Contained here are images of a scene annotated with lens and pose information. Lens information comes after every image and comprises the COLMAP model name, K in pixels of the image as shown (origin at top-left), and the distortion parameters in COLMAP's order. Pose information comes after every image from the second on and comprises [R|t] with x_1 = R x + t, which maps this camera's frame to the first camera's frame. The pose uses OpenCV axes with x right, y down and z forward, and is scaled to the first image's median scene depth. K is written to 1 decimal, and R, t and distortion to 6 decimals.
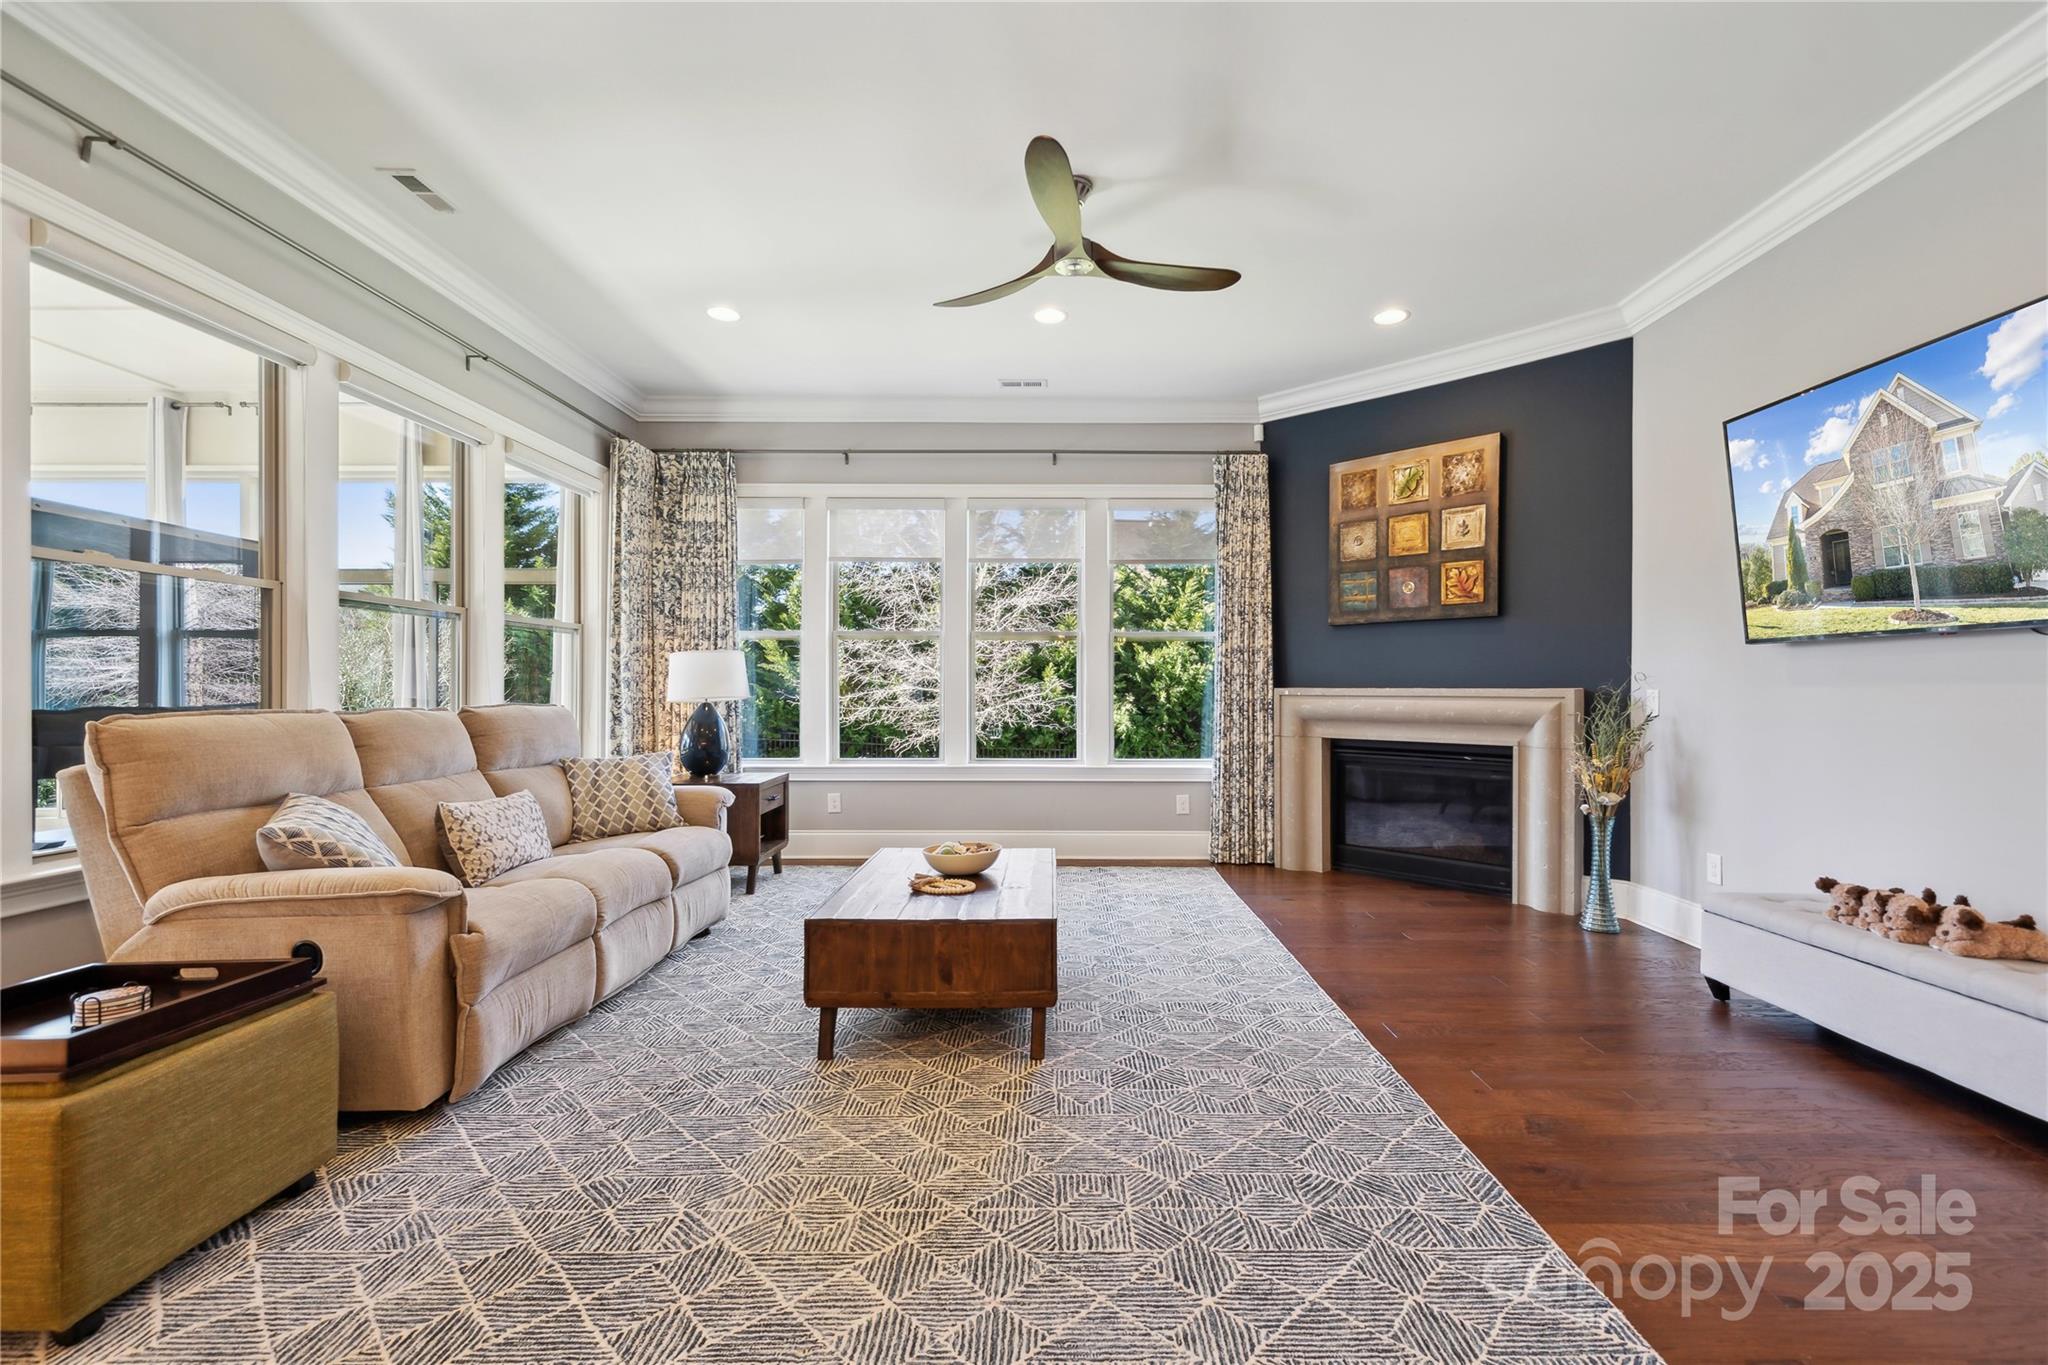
lens RADIAL K [[883.2, 0, 1051.9], [0, 883.2, 694.1], [0, 0, 1]] dist [-0.000122, 0.000126]
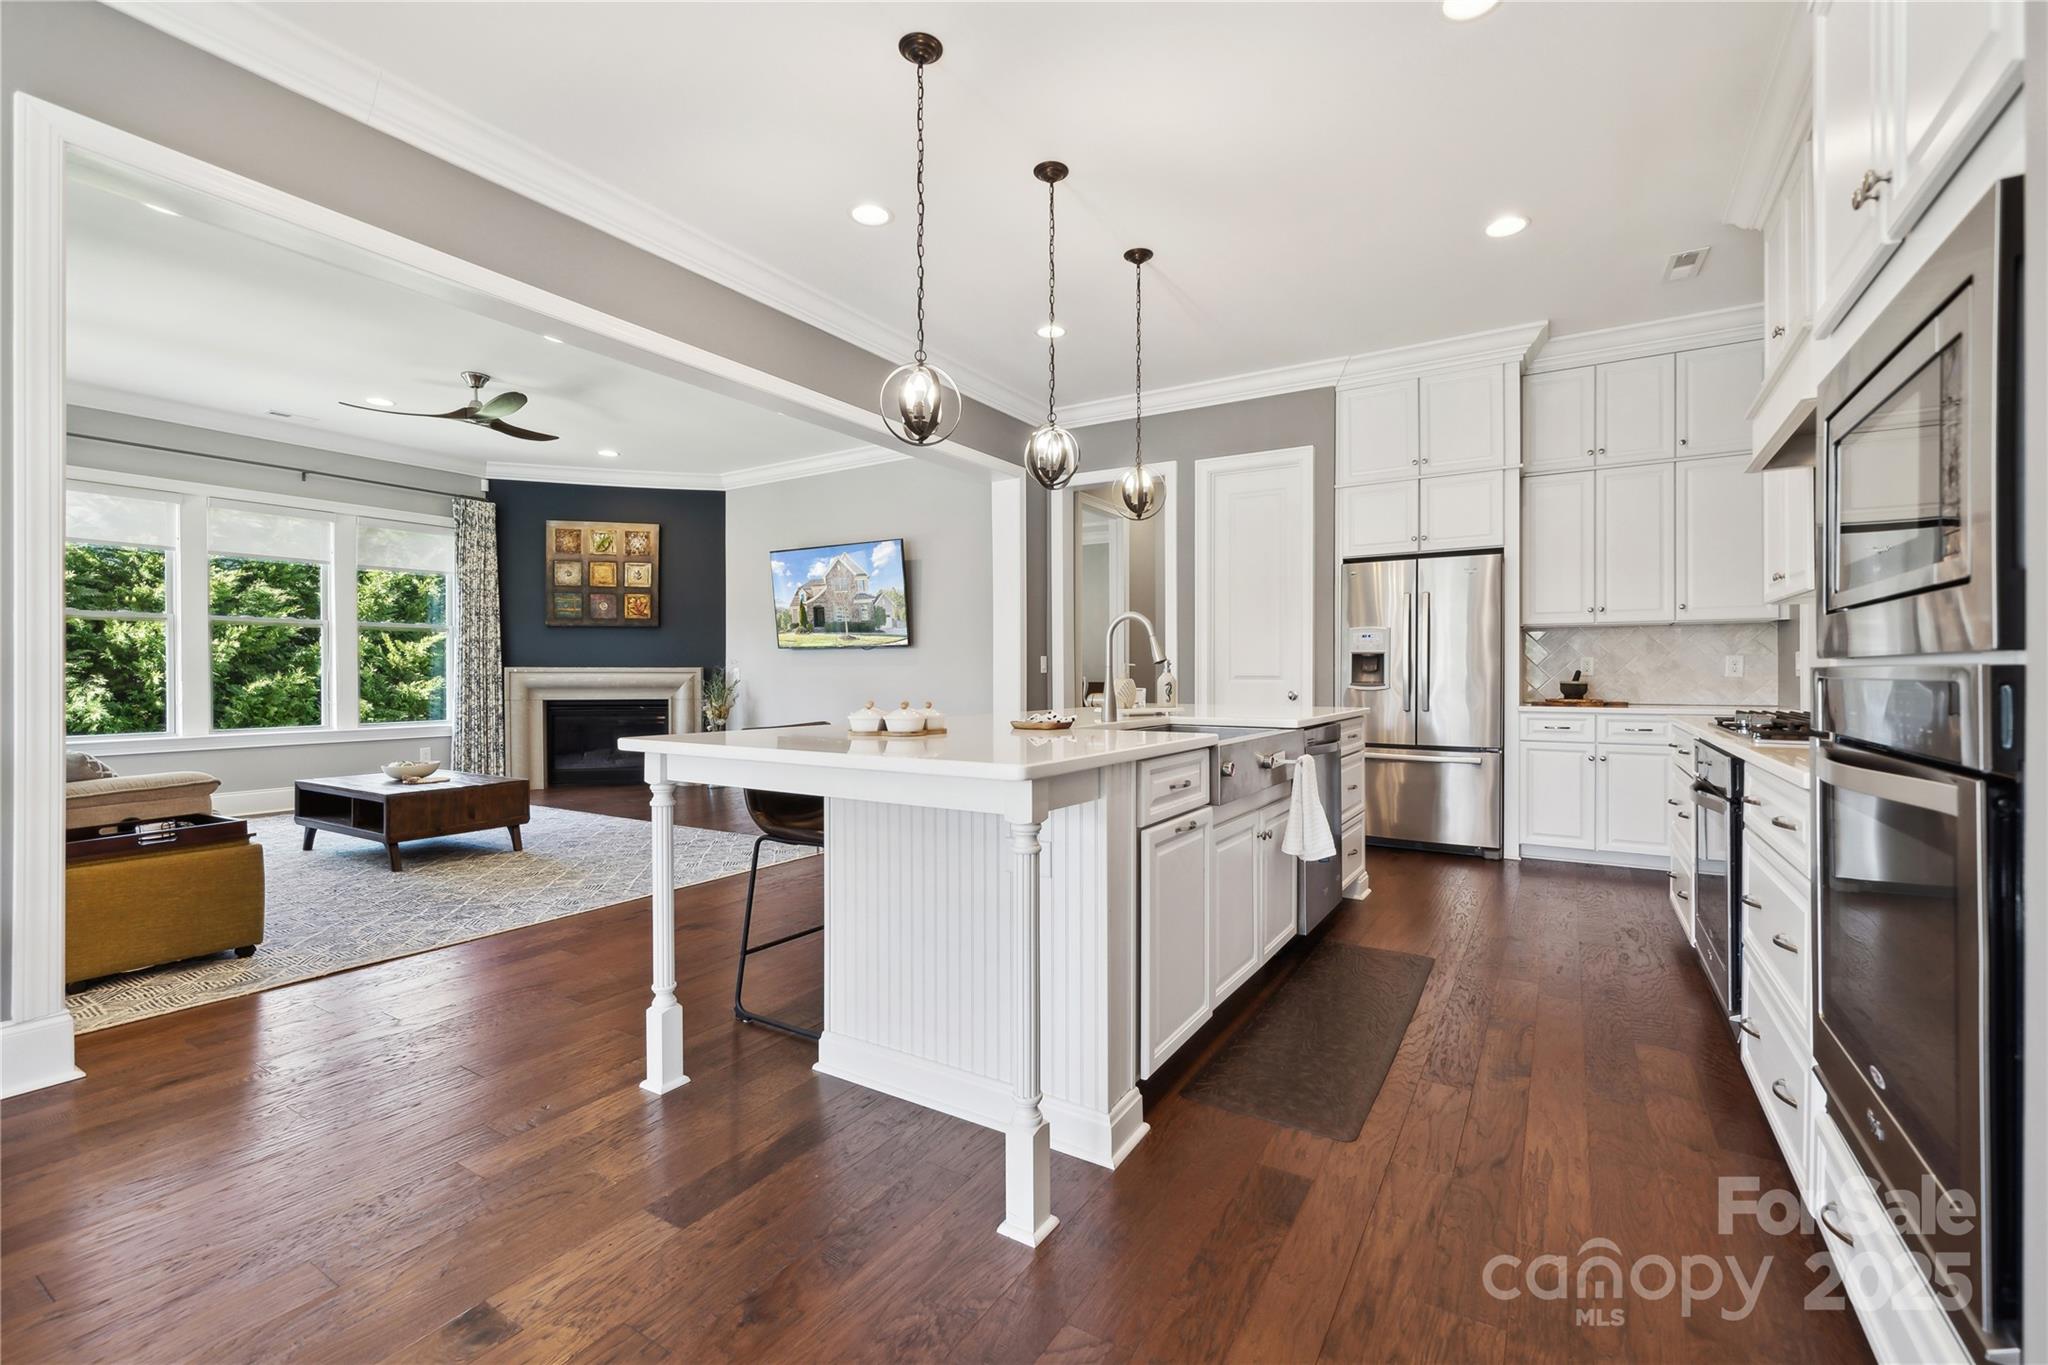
lens RADIAL K [[883.2, 0, 1040.0], [0, 883.2, 676.4], [0, 0, 1]] dist [-0.000122, 0.000126]
pose [[0.523339, -0.006336, 0.852101, -0.605006], [0.005431, 0.999977, 0.004100, 0.008149], [-0.852107, 0.002482, 0.523362, -0.583613]]
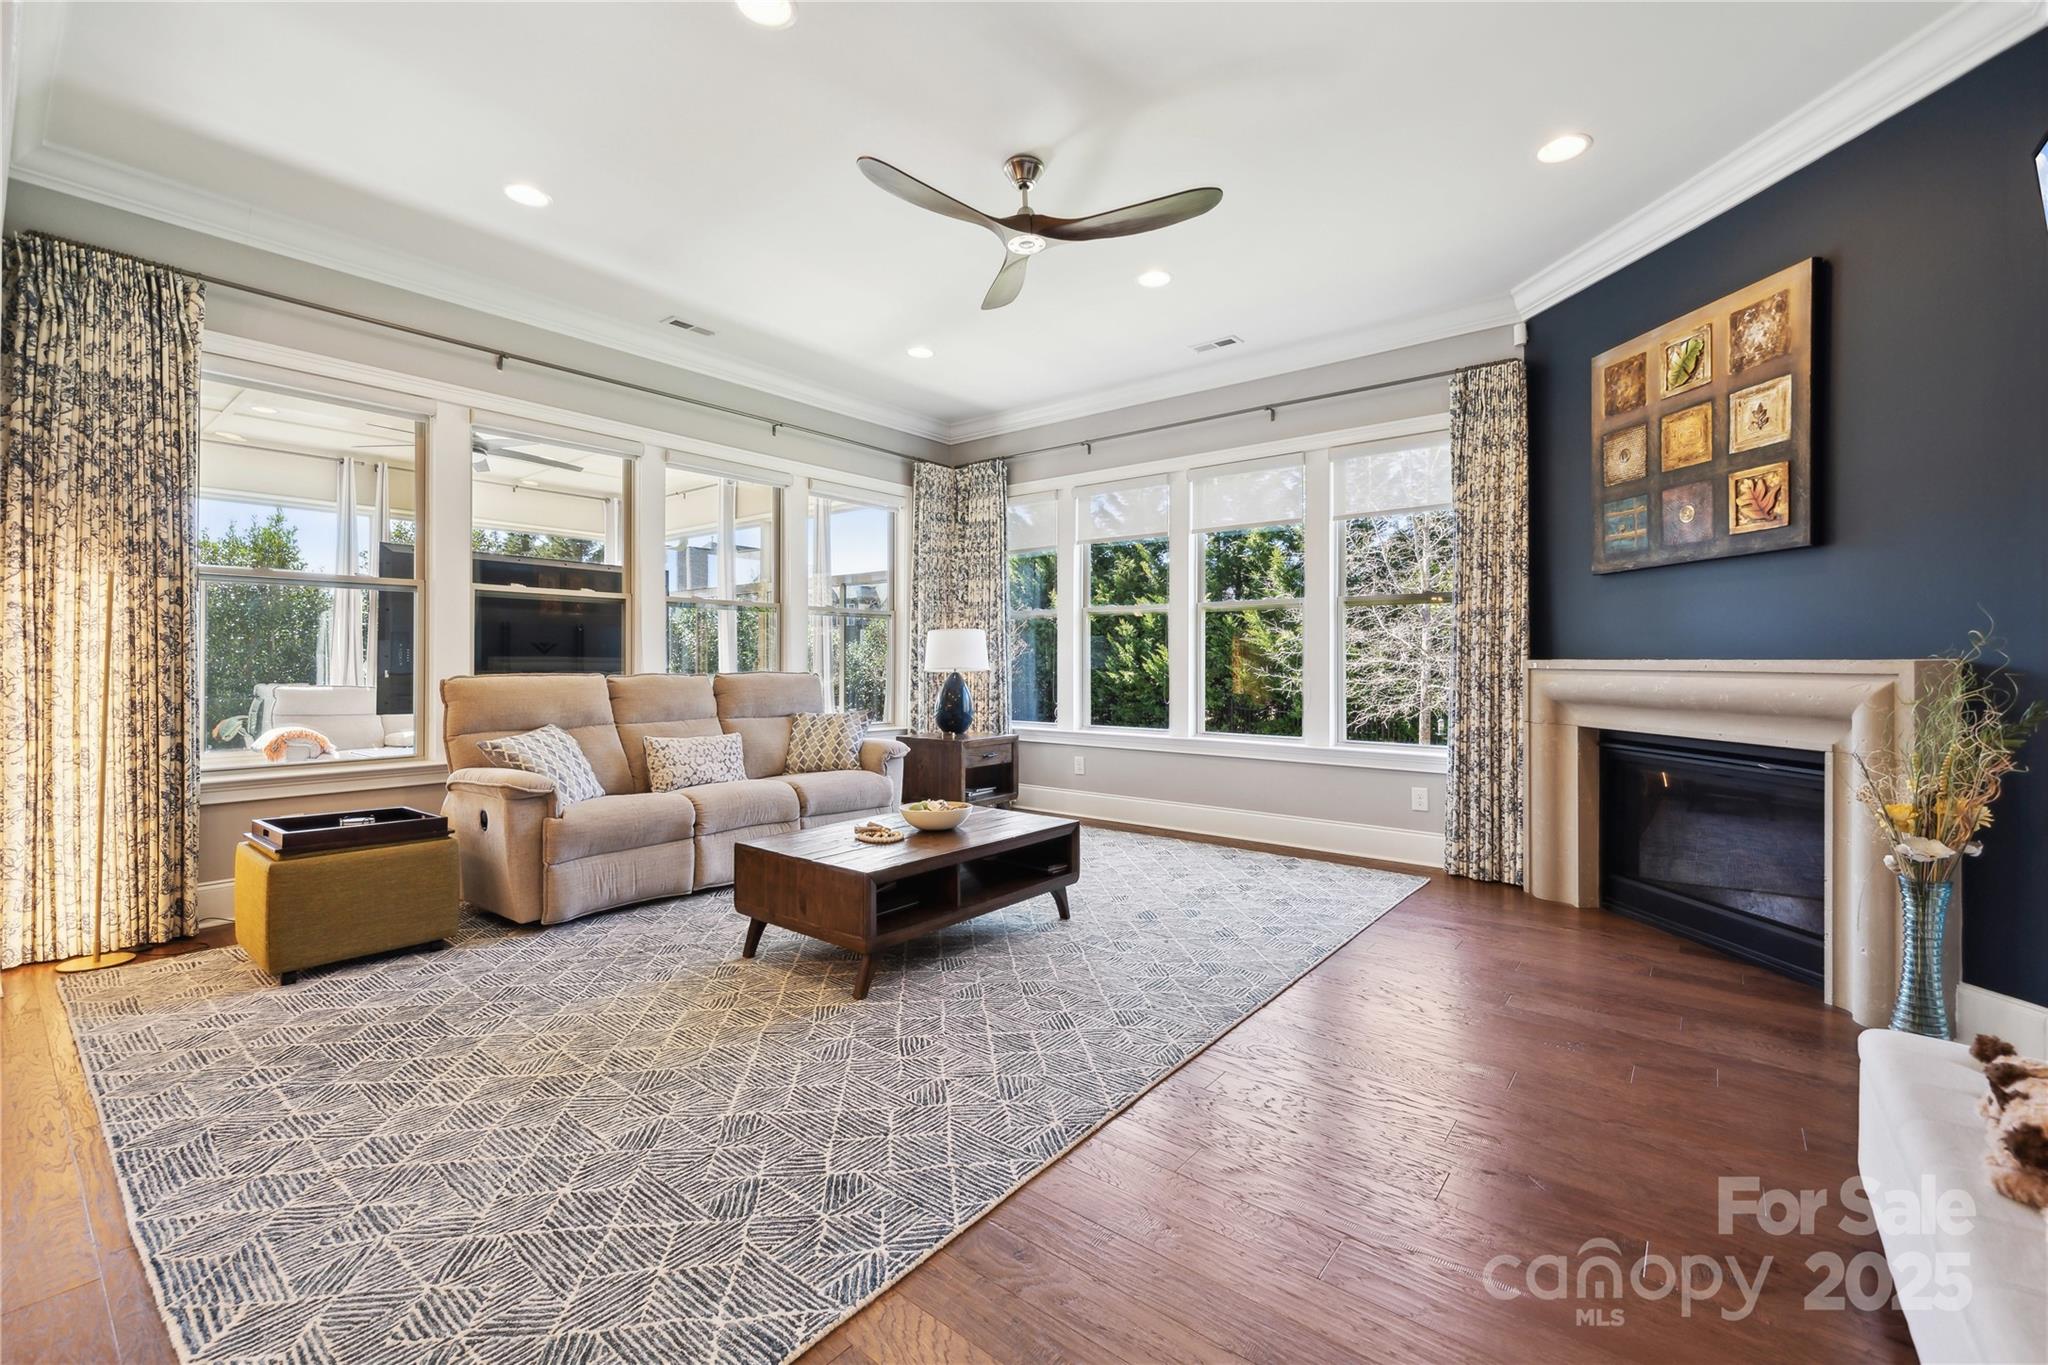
lens RADIAL K [[853.1, 0, 1025.4], [0, 853.1, 660.3], [0, 0, 1]] dist [-0.002029, -0.000419]
pose [[0.780007, -0.001019, -0.625770, 0.441097], [-0.003457, 0.999976, -0.005938, -0.000342], [0.625761, 0.006795, 0.779985, 0.165531]]
